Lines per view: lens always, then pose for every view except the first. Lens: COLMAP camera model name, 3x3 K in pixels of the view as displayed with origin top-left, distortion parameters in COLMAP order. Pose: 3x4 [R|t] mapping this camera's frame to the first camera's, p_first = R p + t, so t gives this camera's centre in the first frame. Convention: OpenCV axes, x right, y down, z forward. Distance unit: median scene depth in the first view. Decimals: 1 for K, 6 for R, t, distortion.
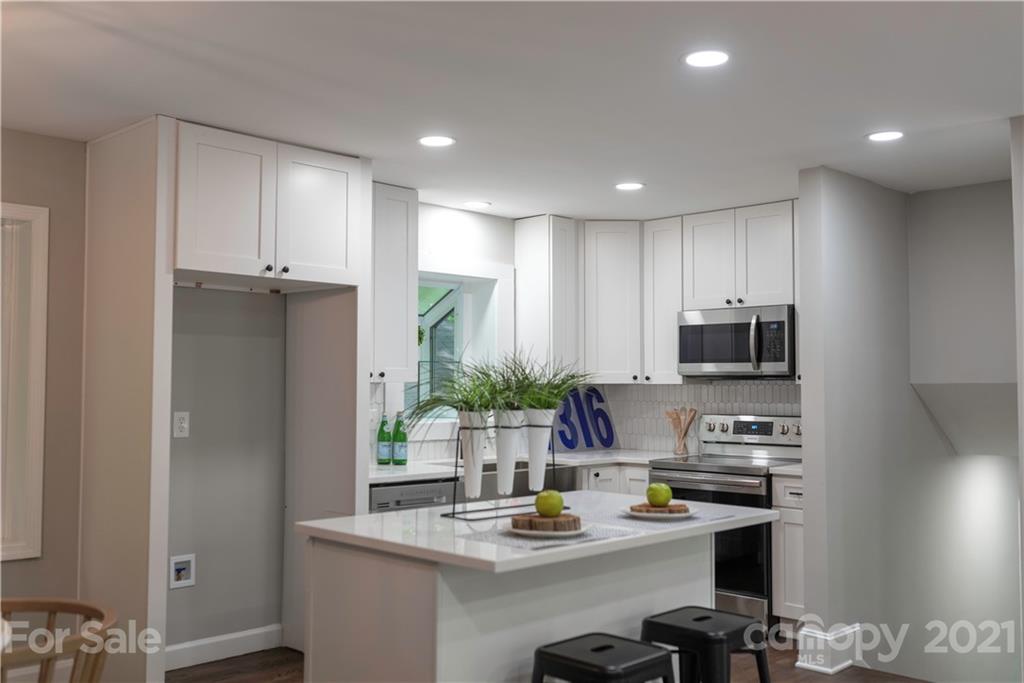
lens RADIAL K [[976.3, 0, 512.0], [0, 976.3, 341.5], [0, 0, 1]] dist [-0.002444, -0.009486]
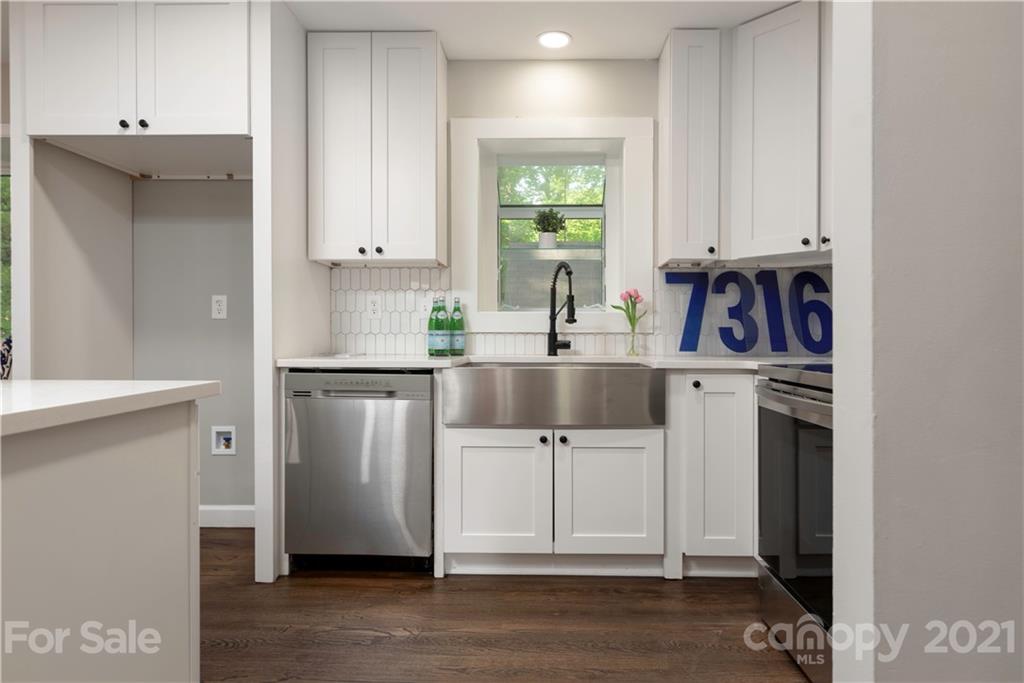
lens RADIAL K [[594.2, 0, 537.1], [0, 594.2, 340.3], [0, 0, 1]] dist [-0.007360, -0.000758]
pose [[0.687514, 0.003572, -0.726162, 0.311453], [0.032249, 0.998851, 0.035445, 0.088953], [0.725455, -0.047787, 0.686609, 0.644884]]
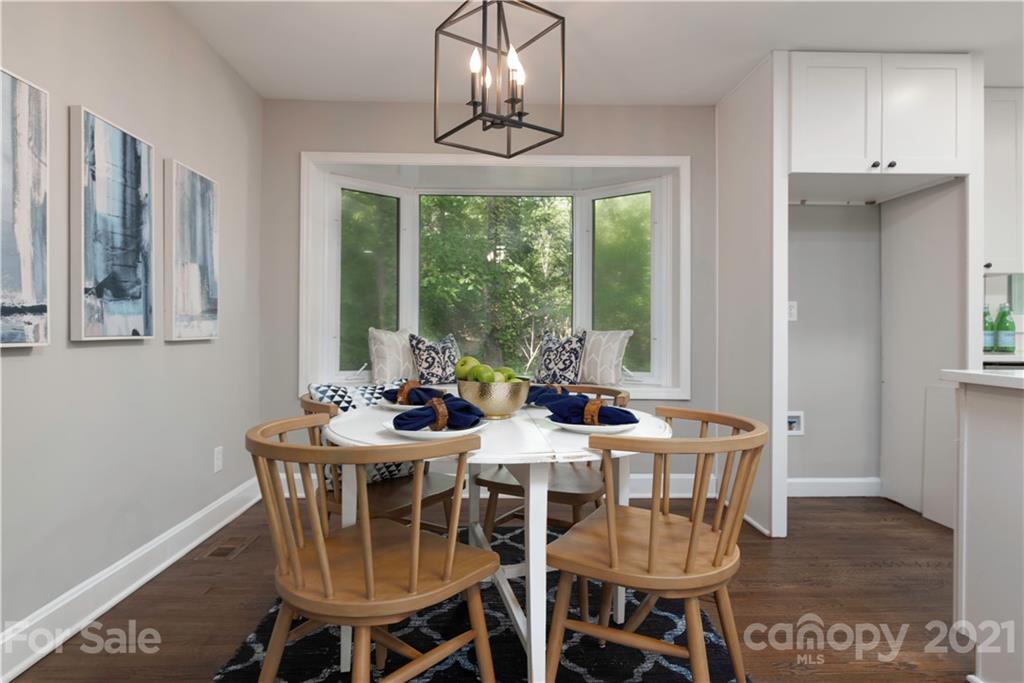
lens RADIAL K [[566.7, 0, 514.2], [0, 566.7, 328.8], [0, 0, 1]] dist [-0.001866, 0.026709]
pose [[0.736796, -0.004693, -0.676099, -0.080198], [0.031008, 0.999158, 0.026856, 0.062053], [0.675404, -0.040752, 0.736321, 0.156402]]
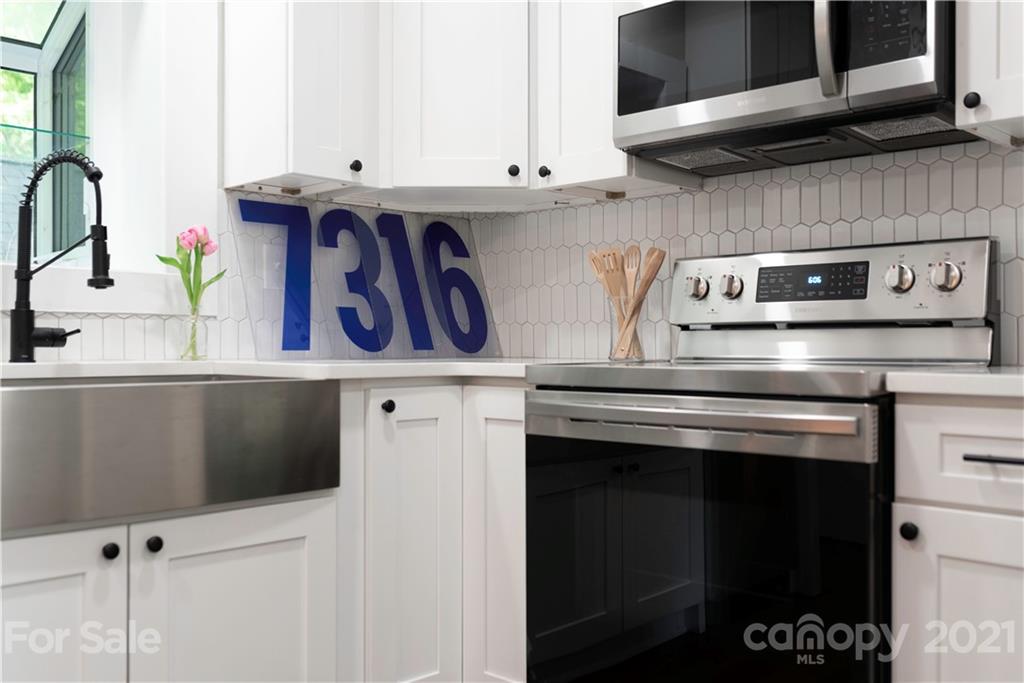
lens RADIAL K [[976.3, 0, 512.0], [0, 976.3, 341.5], [0, 0, 1]] dist [-0.002444, -0.009486]
pose [[0.999987, -0.000814, 0.004963, 0.132872], [0.000600, 0.999076, 0.042976, 0.097298], [-0.004994, -0.042972, 0.999064, 0.638353]]
